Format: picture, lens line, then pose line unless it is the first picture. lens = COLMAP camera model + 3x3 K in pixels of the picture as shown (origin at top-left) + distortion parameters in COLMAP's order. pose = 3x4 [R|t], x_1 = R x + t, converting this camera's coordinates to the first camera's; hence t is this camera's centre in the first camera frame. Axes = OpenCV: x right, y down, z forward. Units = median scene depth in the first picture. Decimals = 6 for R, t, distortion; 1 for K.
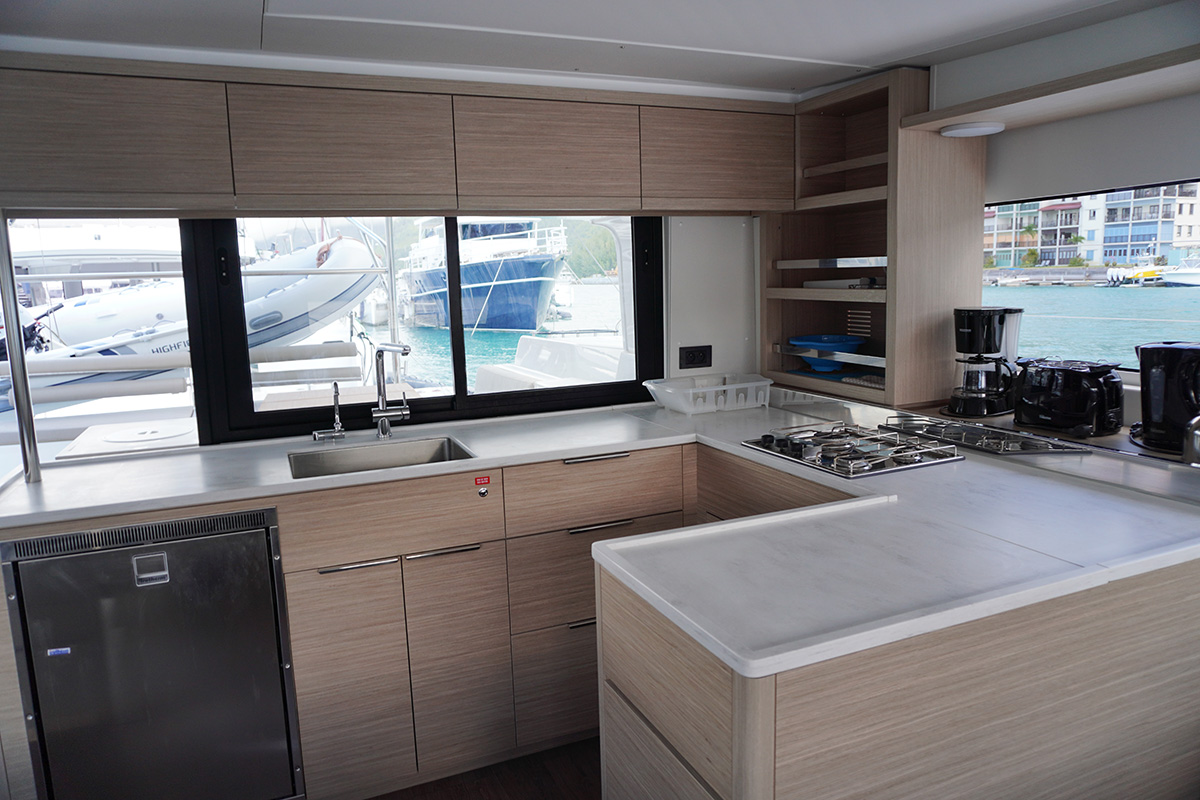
lens RADIAL K [[799.9, 0, 597.8], [0, 799.9, 394.6], [0, 0, 1]] dist [-0.061243, 0.044317]
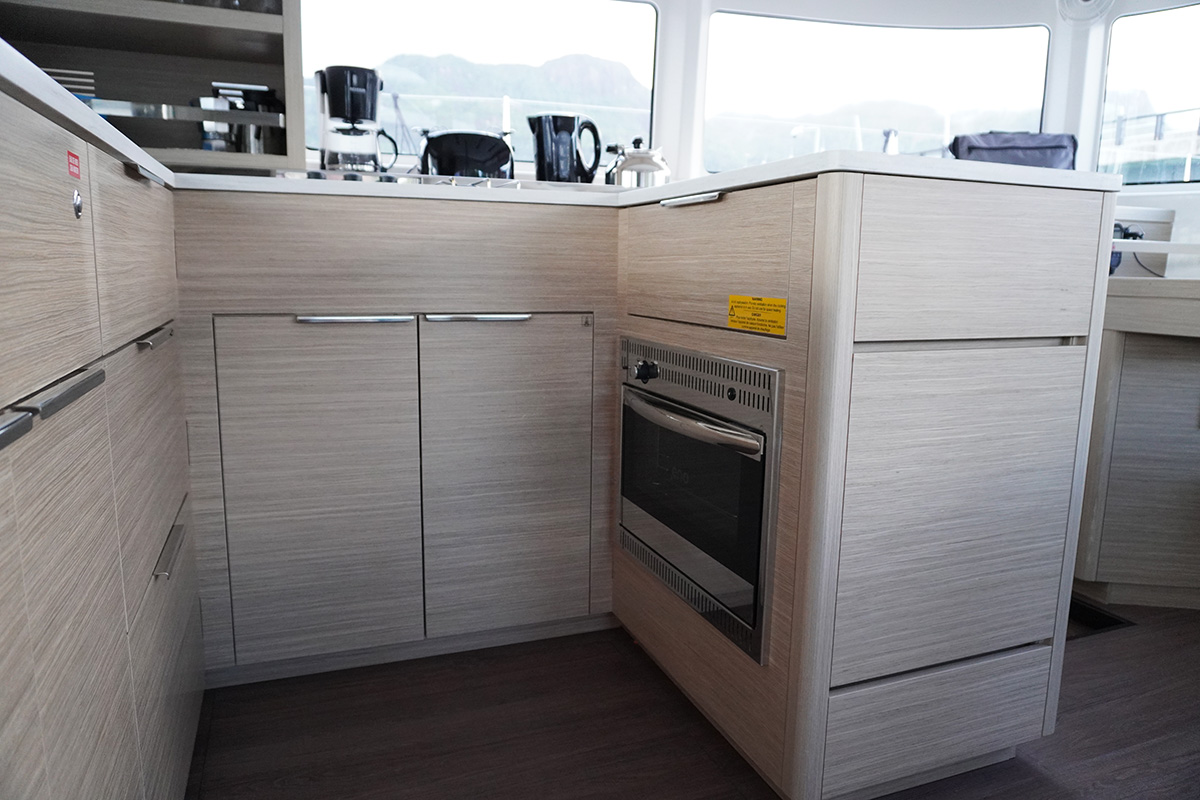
lens RADIAL K [[799.9, 0, 597.8], [0, 799.9, 394.6], [0, 0, 1]] dist [-0.061243, 0.044317]
pose [[0.037562, -0.128811, 0.990958, -0.461959], [0.126554, 0.984286, 0.123146, 0.187207], [-0.991248, 0.120784, 0.053273, 0.793302]]
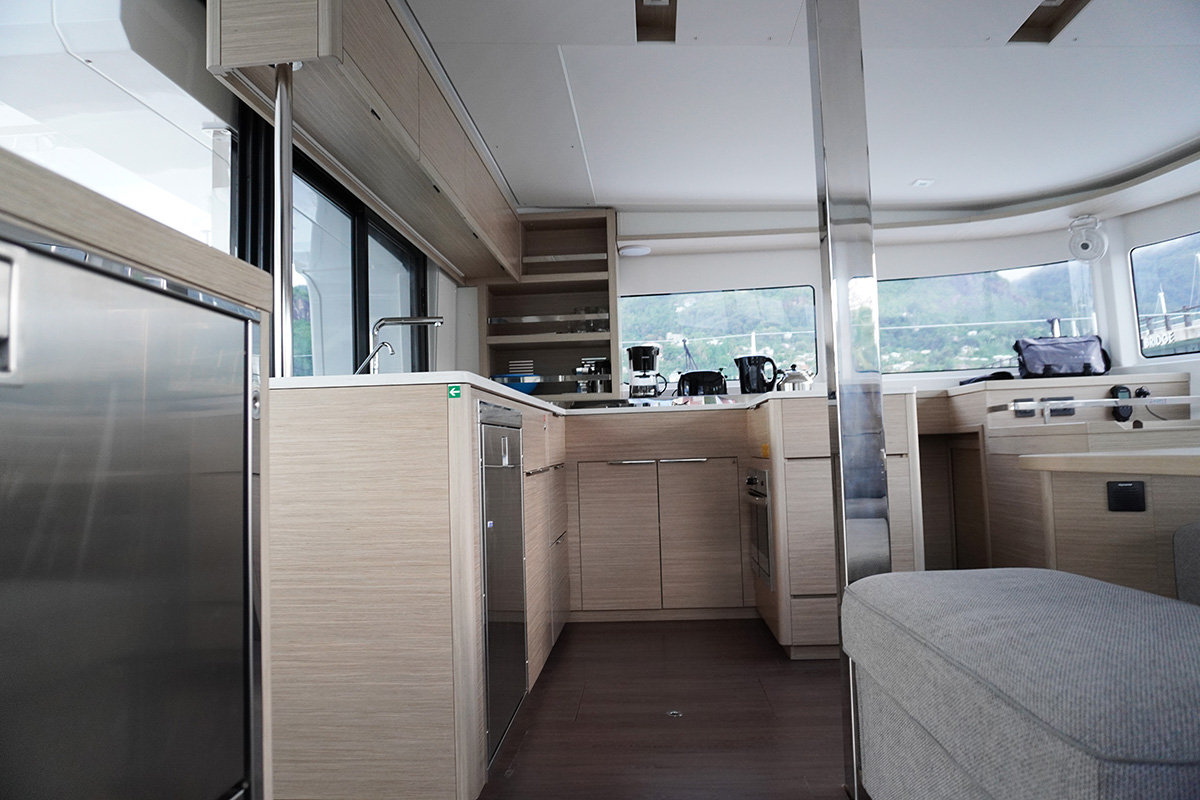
lens RADIAL K [[799.9, 0, 597.8], [0, 799.9, 394.6], [0, 0, 1]] dist [-0.061243, 0.044317]
pose [[0.458503, 0.073455, 0.885652, -1.273656], [0.146608, 0.976671, -0.156904, 0.290518], [-0.876516, 0.201785, 0.437038, 0.348640]]
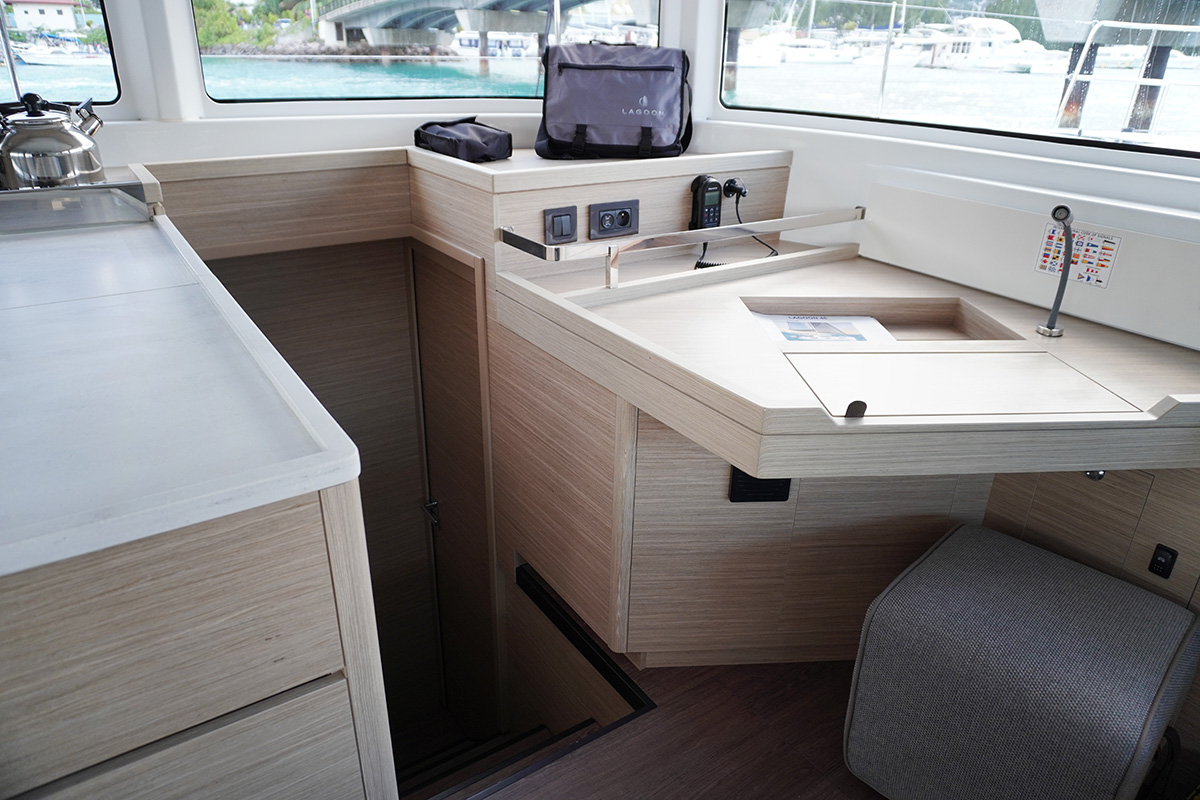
lens RADIAL K [[799.9, 0, 597.8], [0, 799.9, 394.6], [0, 0, 1]] dist [-0.061243, 0.044317]
pose [[-0.191363, -0.377706, 0.905935, -0.213632], [0.121343, 0.906808, 0.403702, 0.012549], [-0.973990, 0.187182, -0.127697, 0.392862]]
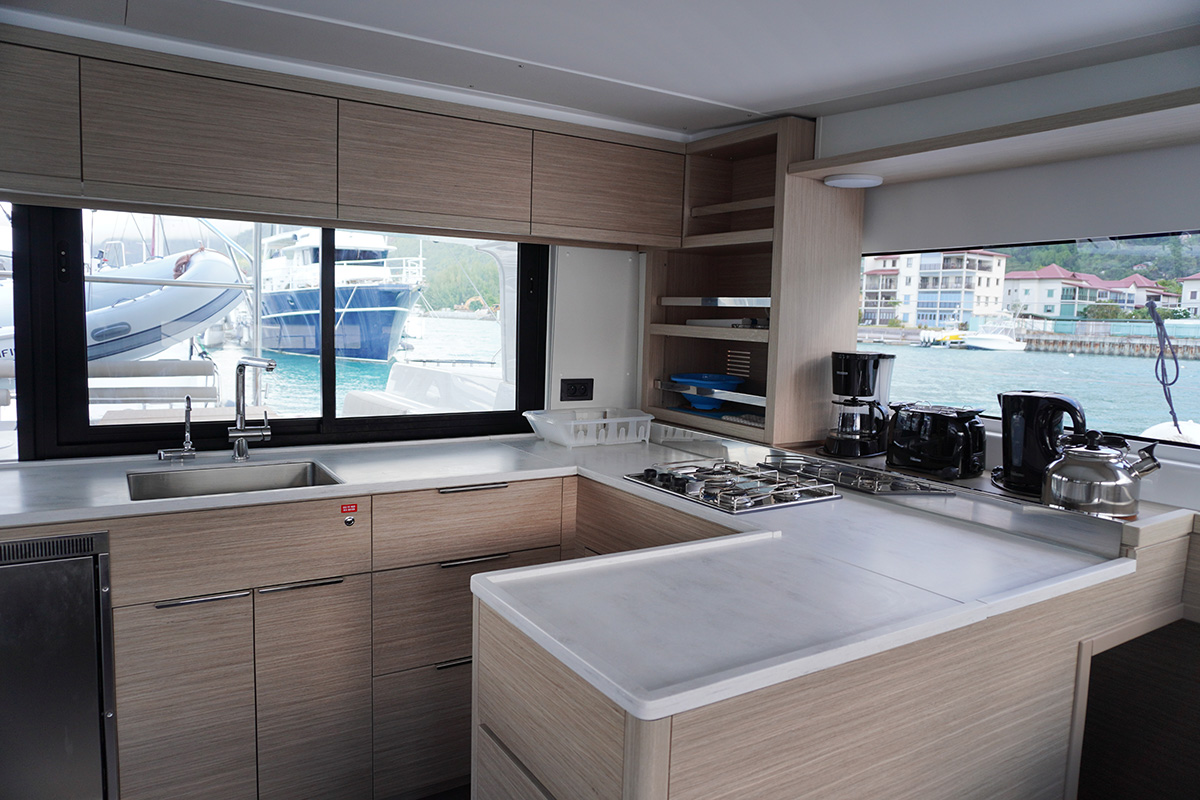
lens RADIAL K [[799.9, 0, 597.8], [0, 799.9, 394.6], [0, 0, 1]] dist [-0.061243, 0.044317]
pose [[0.986120, 0.045137, 0.159783, -0.013124], [-0.037353, 0.997980, -0.051388, 0.012498], [-0.161780, 0.044707, 0.985814, 0.036383]]
